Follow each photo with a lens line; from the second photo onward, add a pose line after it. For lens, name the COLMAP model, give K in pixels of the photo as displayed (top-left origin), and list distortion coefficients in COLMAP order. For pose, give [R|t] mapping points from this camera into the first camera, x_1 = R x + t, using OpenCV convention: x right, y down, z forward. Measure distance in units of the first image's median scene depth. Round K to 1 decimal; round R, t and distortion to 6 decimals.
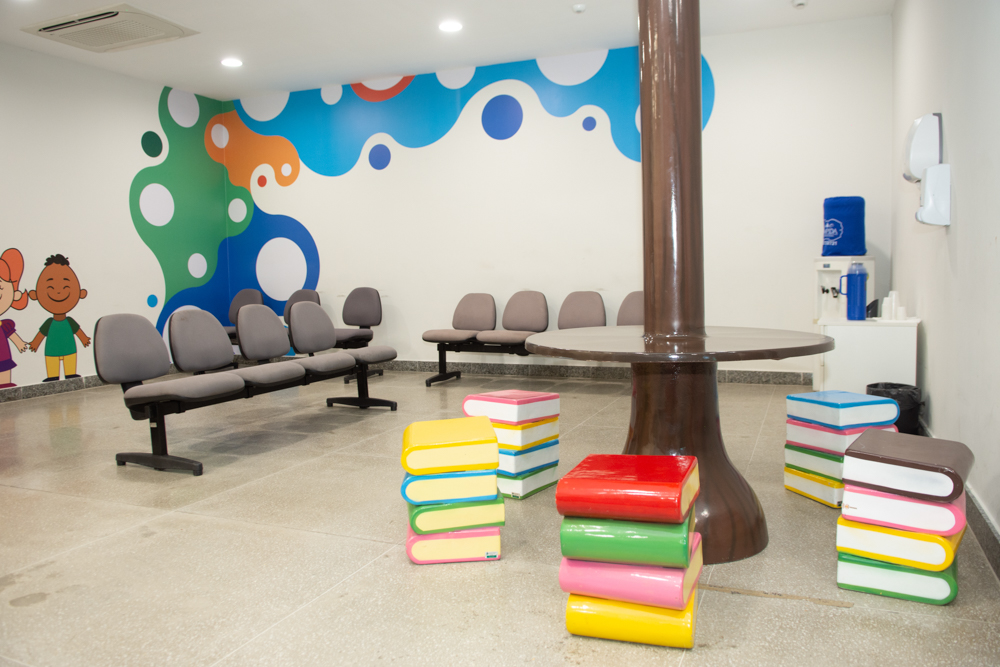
lens RADIAL K [[735.4, 0, 500.0], [0, 735.4, 333.5], [0, 0, 1]] dist [-0.003920, -0.070218]
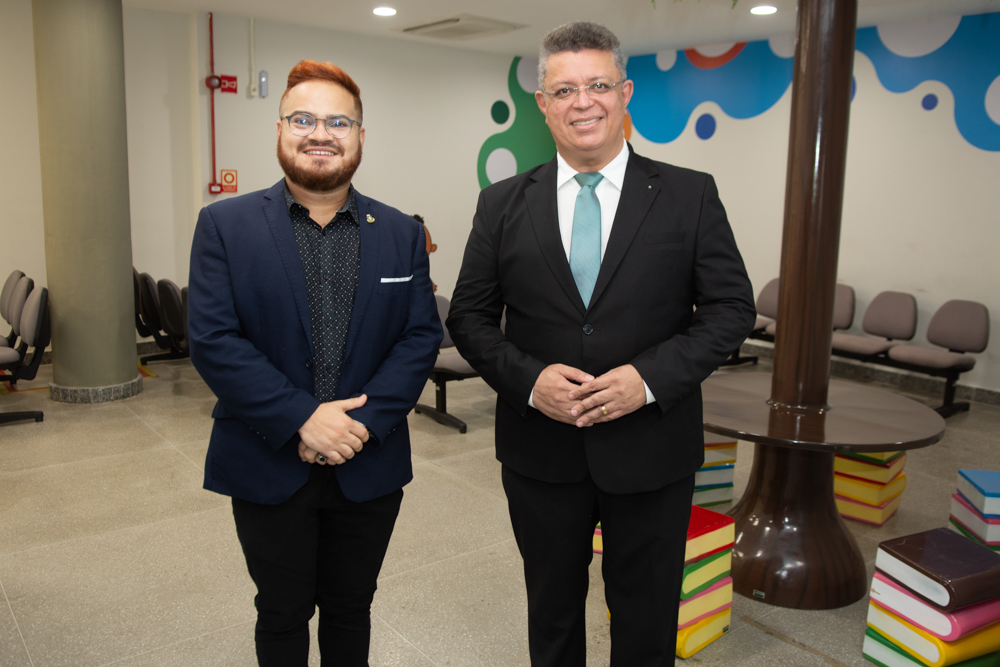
lens RADIAL K [[818.5, 0, 500.0], [0, 818.5, 333.5], [0, 0, 1]] dist [-0.001242, -0.002351]
pose [[0.875785, 0.124467, -0.466379, 0.242819], [-0.080075, 0.990259, 0.113911, -0.123048], [0.476014, -0.062416, 0.877220, -0.177114]]
